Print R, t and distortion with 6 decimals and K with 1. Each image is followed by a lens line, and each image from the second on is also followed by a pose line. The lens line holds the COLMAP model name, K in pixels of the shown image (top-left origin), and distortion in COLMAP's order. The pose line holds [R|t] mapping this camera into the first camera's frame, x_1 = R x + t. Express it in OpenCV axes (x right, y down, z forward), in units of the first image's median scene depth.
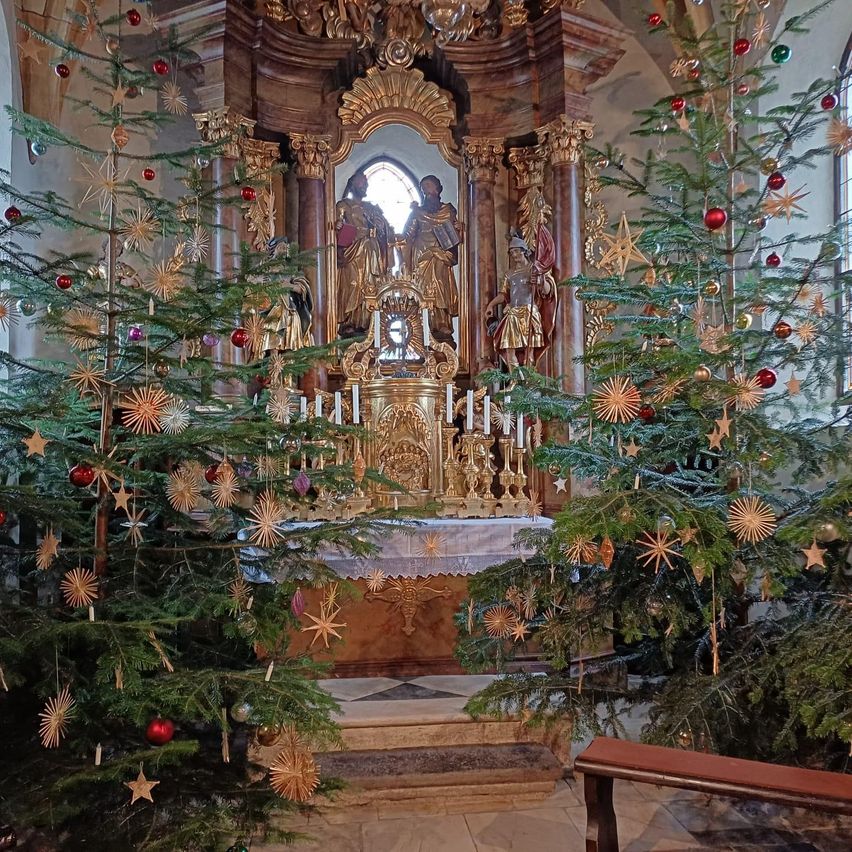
lens RADIAL K [[824.7, 0, 424.6], [0, 824.7, 431.6], [0, 0, 1]] dist [0.119271, -0.188269]
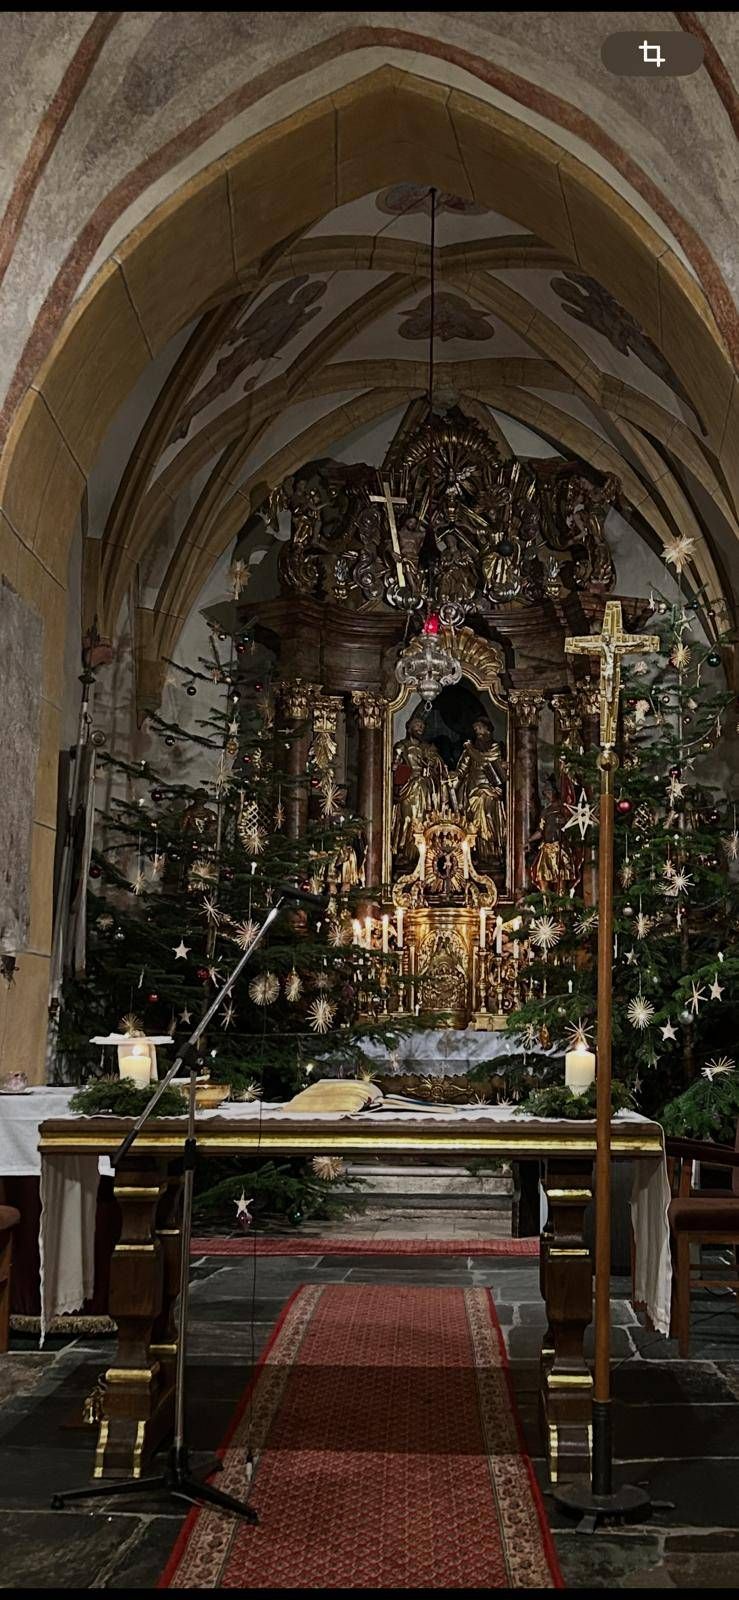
lens RADIAL K [[1607.2, 0, 432.7], [0, 1607.2, 805.7], [0, 0, 1]] dist [0.118903, -0.007960]
pose [[0.990921, -0.003608, -0.134399, 0.241259], [-0.011894, 0.993369, -0.114357, 0.045524], [0.133921, 0.114917, 0.984307, -1.119593]]
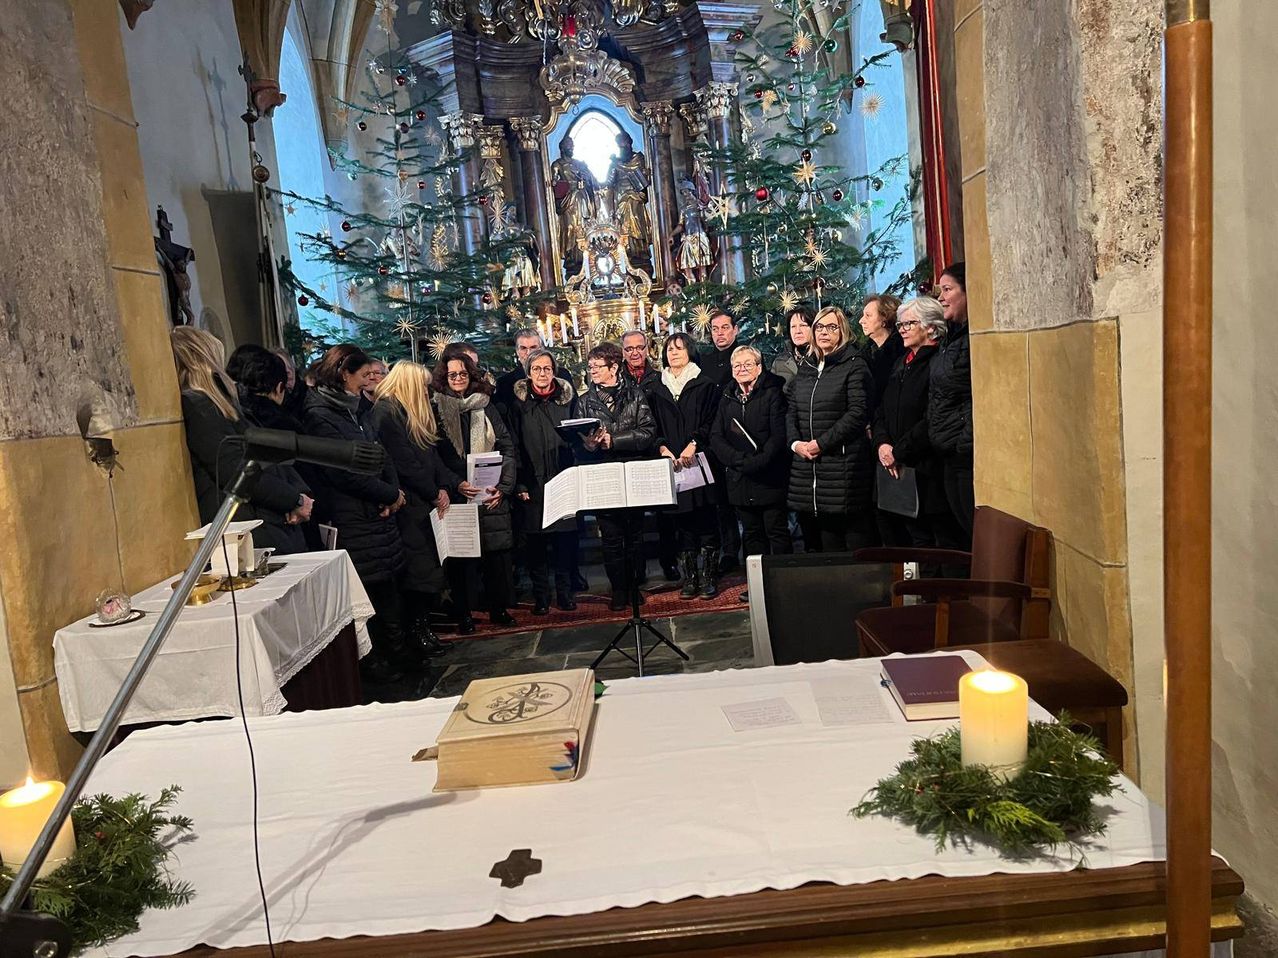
lens RADIAL K [[997.0, 0, 637.4], [0, 997.0, 503.0], [0, 0, 1]] dist [0.085745, -0.131574]
pose [[0.990910, -0.077040, -0.110282, 0.170462], [0.094423, 0.982219, 0.162268, 0.002287], [0.095820, -0.171206, 0.980565, -0.656700]]
